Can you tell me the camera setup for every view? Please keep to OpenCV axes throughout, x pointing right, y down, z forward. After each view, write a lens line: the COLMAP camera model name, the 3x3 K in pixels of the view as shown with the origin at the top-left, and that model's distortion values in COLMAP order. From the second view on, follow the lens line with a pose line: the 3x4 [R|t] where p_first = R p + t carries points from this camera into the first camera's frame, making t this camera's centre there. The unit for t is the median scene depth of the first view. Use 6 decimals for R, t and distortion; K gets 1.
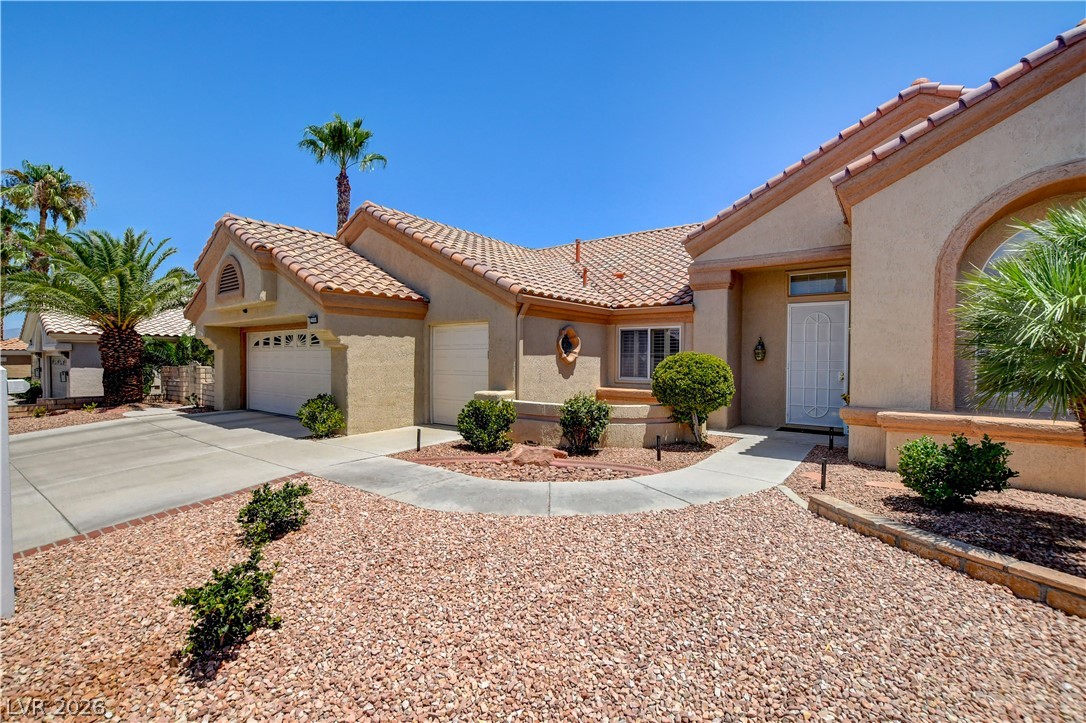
lens RADIAL K [[458.5, 0, 554.5], [0, 458.5, 363.5], [0, 0, 1]] dist [-0.001223, 0.000013]
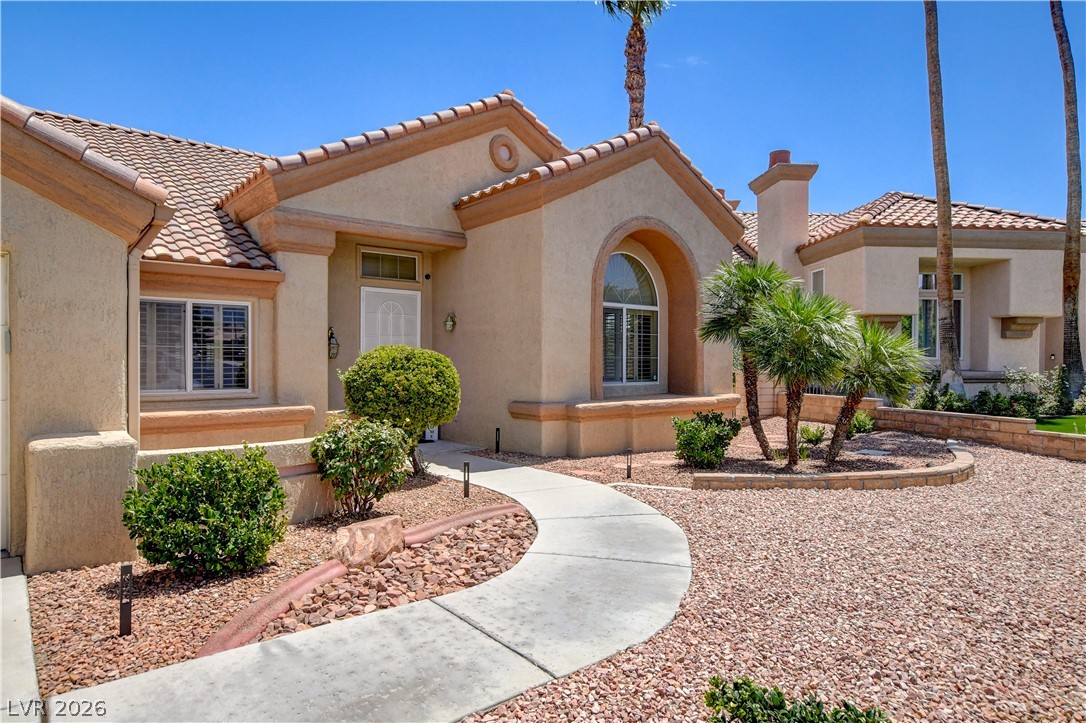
lens RADIAL K [[629.3, 0, 543.0], [0, 629.3, 361.5], [0, 0, 1]] dist [-0.005240, -0.000247]
pose [[0.271006, -0.002133, 0.962575, -0.456521], [0.015701, 0.999874, -0.002205, 0.003966], [-0.962449, 0.015711, 0.271006, 0.423947]]
